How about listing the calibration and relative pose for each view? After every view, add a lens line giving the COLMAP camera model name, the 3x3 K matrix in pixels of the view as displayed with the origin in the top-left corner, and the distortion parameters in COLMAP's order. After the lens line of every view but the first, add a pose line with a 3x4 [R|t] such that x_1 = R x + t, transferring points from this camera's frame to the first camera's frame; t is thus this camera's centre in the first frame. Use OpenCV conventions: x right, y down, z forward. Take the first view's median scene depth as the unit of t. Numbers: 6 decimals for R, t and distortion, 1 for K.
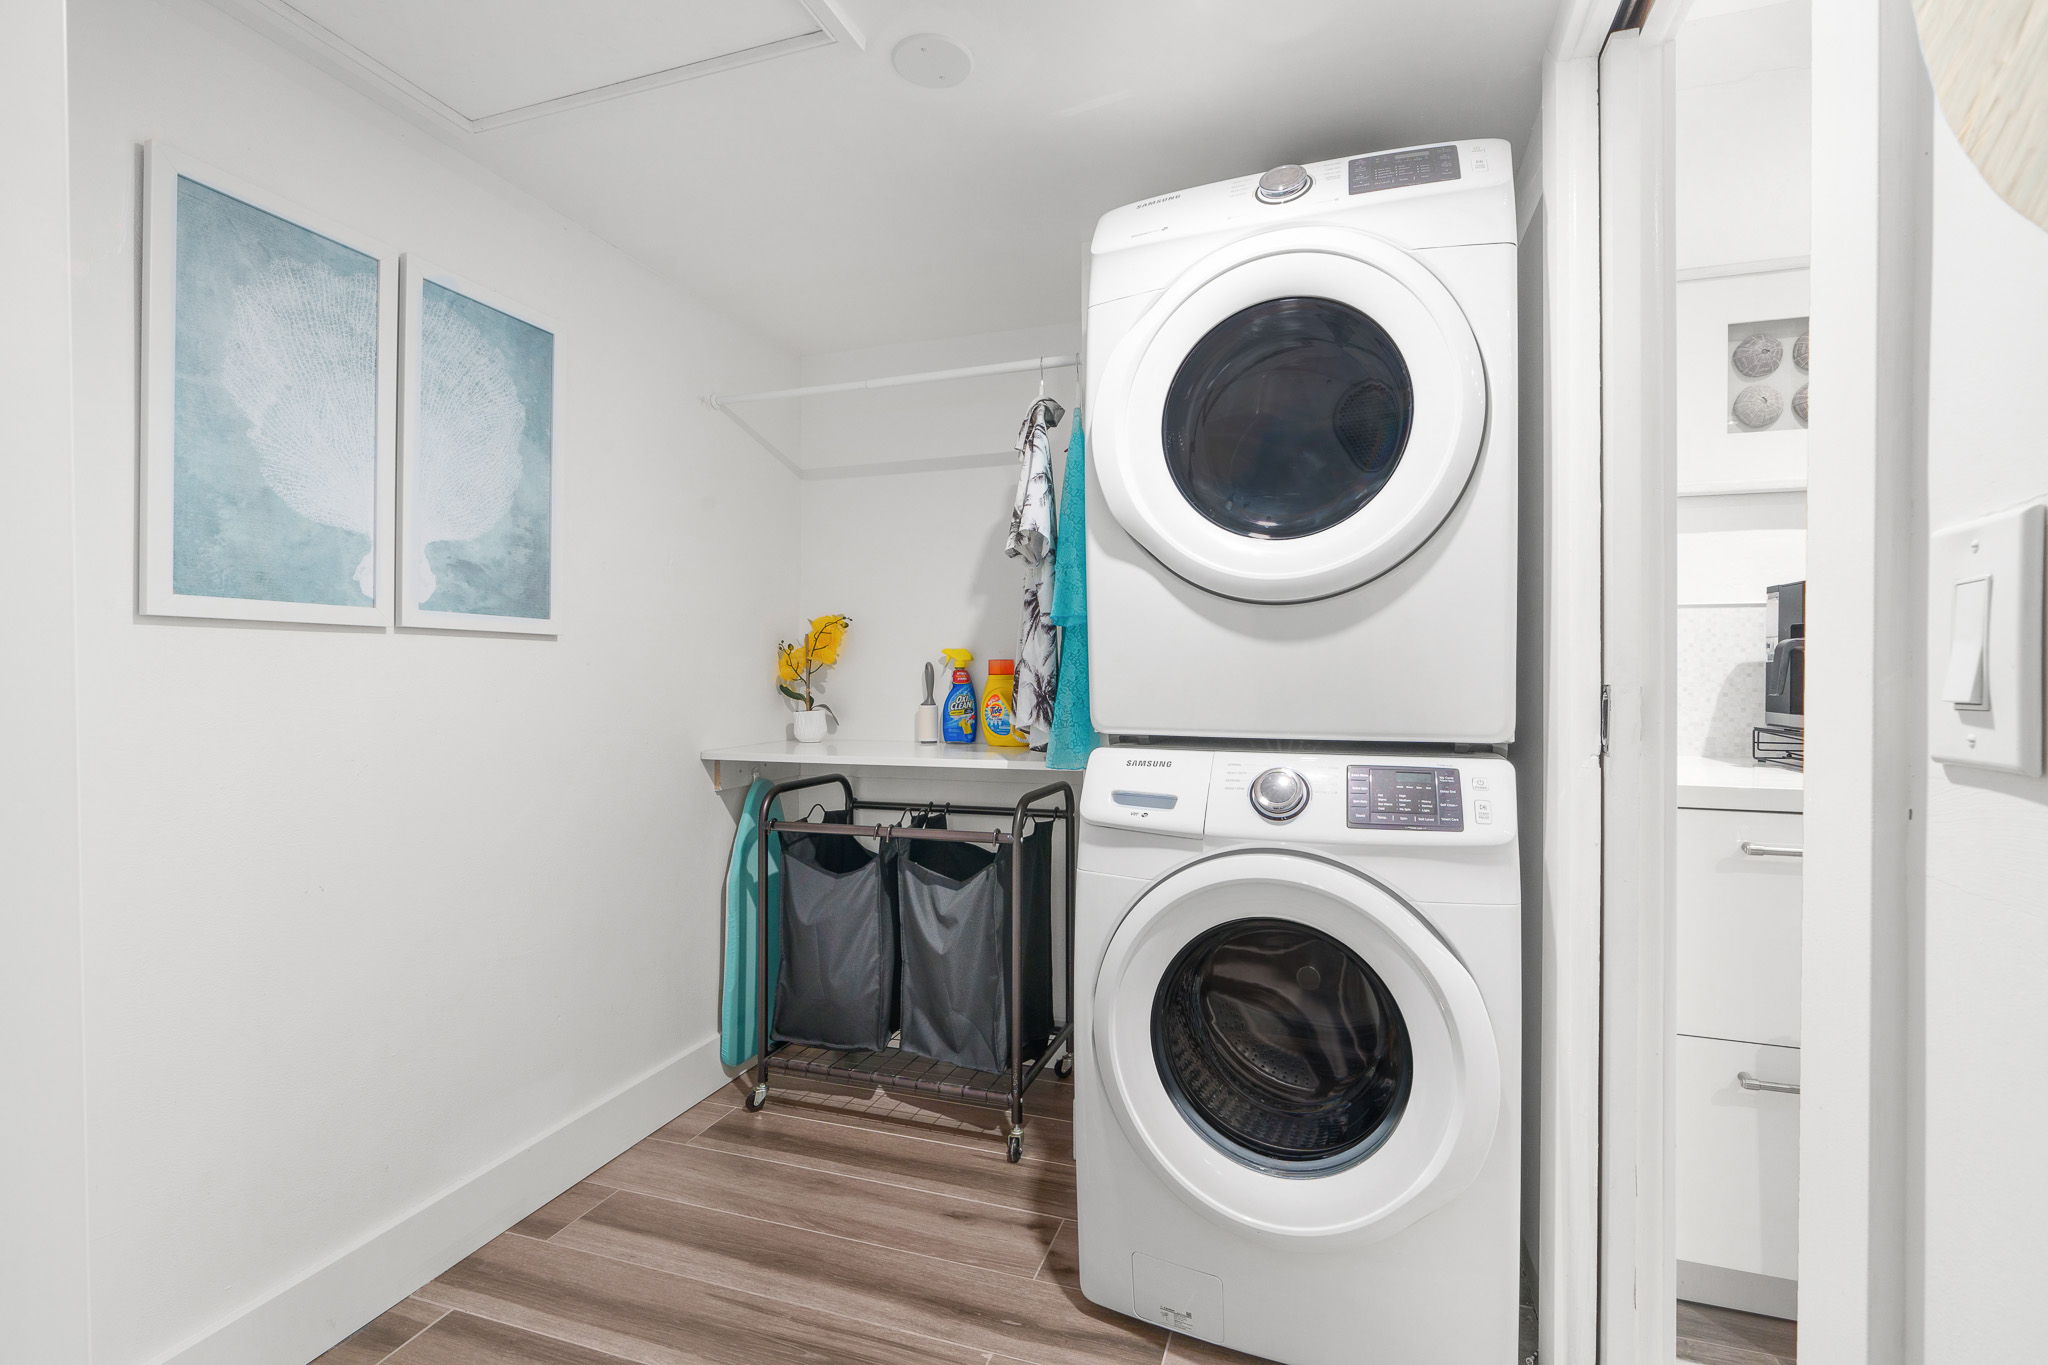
lens RADIAL K [[922.5, 0, 1024.0], [0, 922.5, 682.5], [0, 0, 1]] dist [-0.006260, 0.000431]
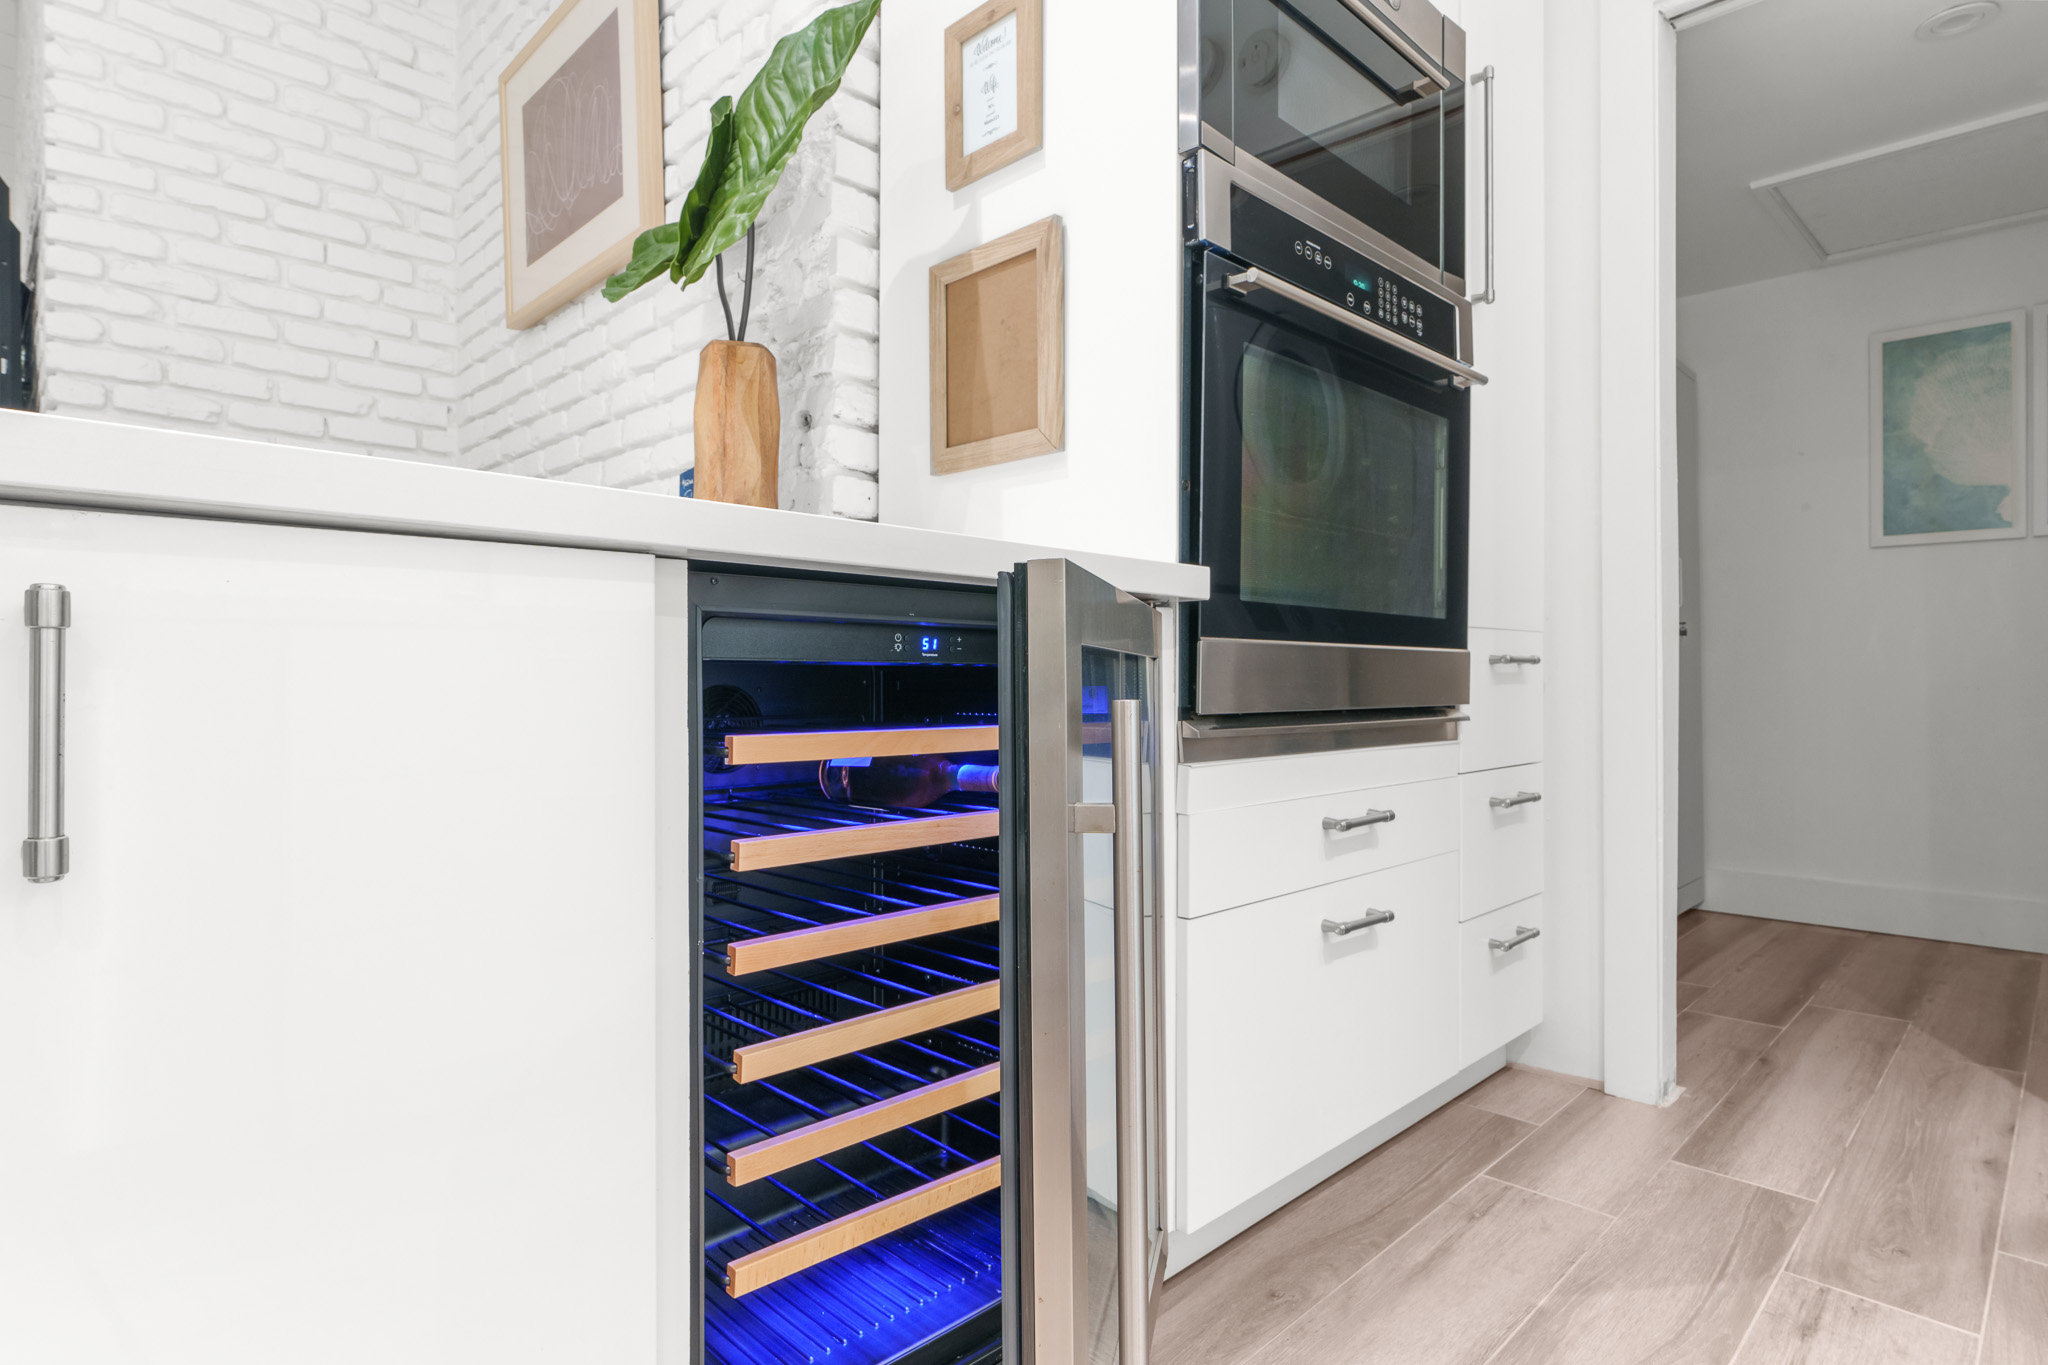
lens RADIAL K [[1069.0, 0, 1028.3], [0, 1069.0, 656.1], [0, 0, 1]] dist [0.000122, 0.000322]
pose [[-0.442114, -0.011982, -0.896879, 2.020905], [-0.009881, 0.999915, -0.008488, 0.207254], [0.896904, 0.005110, -0.442195, 0.275374]]
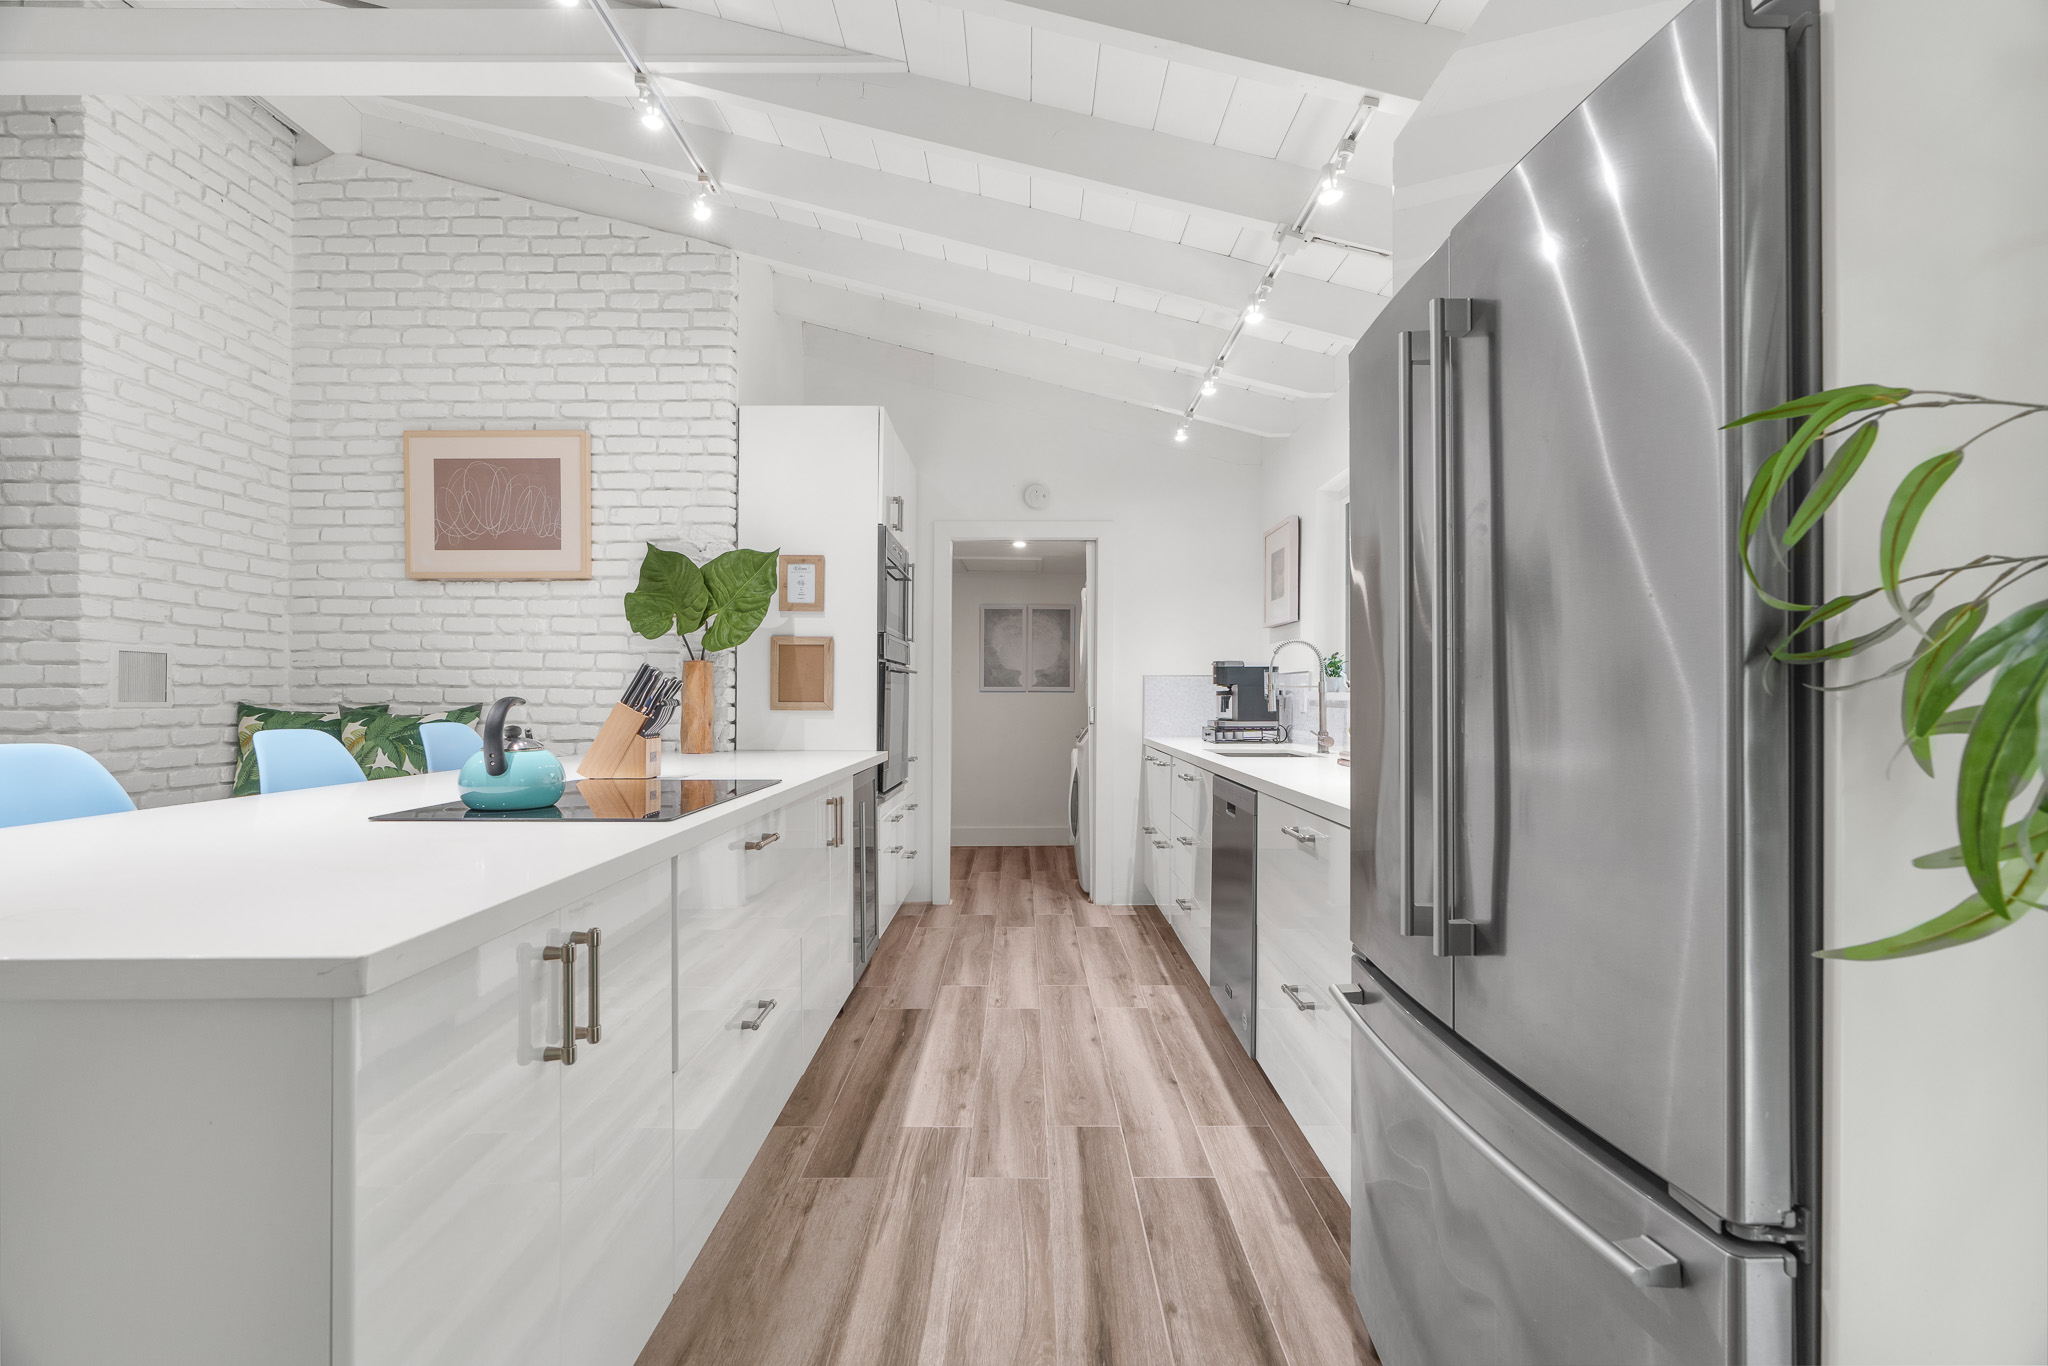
lens RADIAL K [[922.5, 0, 1024.0], [0, 922.5, 683.0], [0, 0, 1]] dist [-0.006260, 0.000431]
pose [[0.322755, -0.009706, -0.946433, 3.843963], [-0.015969, 0.999749, -0.015699, -0.034338], [0.946348, 0.020181, 0.322519, -0.464954]]
